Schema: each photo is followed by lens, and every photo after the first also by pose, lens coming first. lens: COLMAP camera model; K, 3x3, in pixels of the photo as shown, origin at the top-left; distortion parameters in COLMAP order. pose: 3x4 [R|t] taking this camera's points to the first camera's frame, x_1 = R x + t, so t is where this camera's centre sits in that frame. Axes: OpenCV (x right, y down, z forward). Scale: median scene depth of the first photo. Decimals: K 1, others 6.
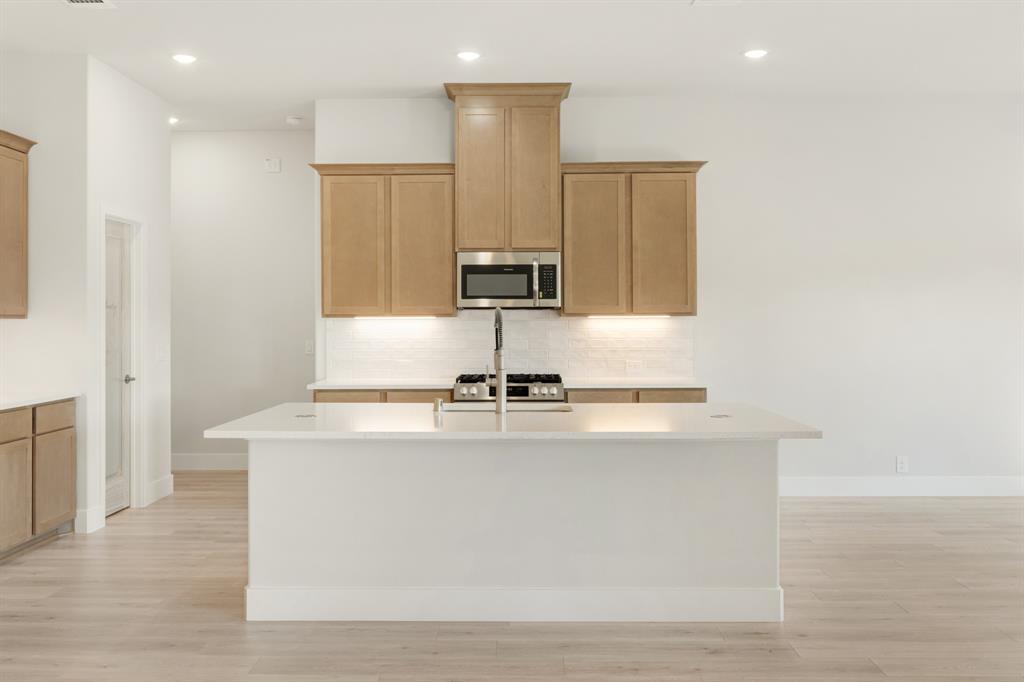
lens RADIAL K [[930.1, 0, 498.7], [0, 930.1, 322.7], [0, 0, 1]] dist [-0.006840, 0.000000]
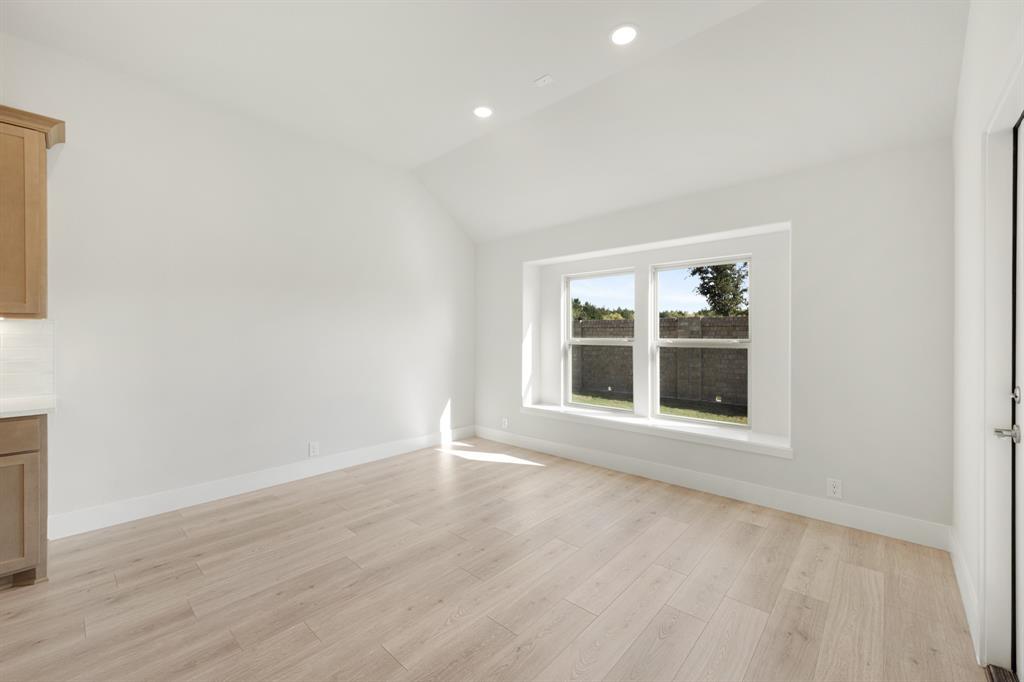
lens RADIAL K [[415.3, 0, 515.9], [0, 415.3, 333.5], [0, 0, 1]] dist [-0.001437, 0.000928]
pose [[0.647599, 0.005034, 0.761965, 0.203390], [-0.002892, 0.999987, -0.004150, 0.005951], [-0.761976, 0.000484, 0.647605, 0.476055]]
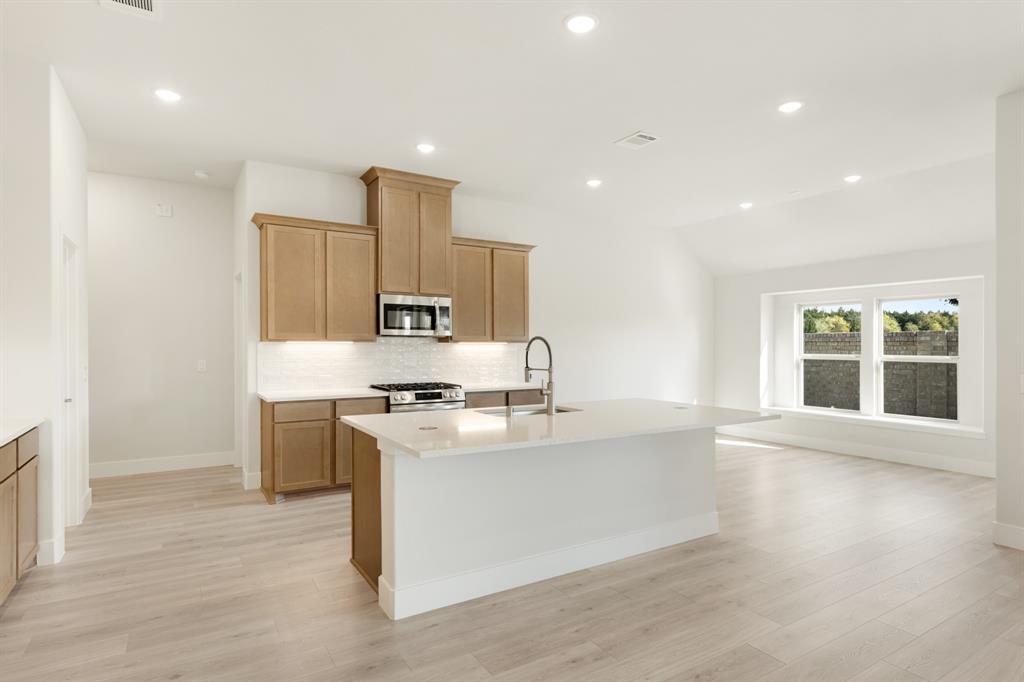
lens RADIAL K [[544.0, 0, 515.0], [0, 544.0, 344.9], [0, 0, 1]] dist [0.003575, -0.002900]
pose [[0.840993, 0.006560, 0.541006, -0.306097], [-0.005932, 0.999978, -0.002904, -0.001167], [-0.541013, -0.000767, 0.841014, 0.235412]]
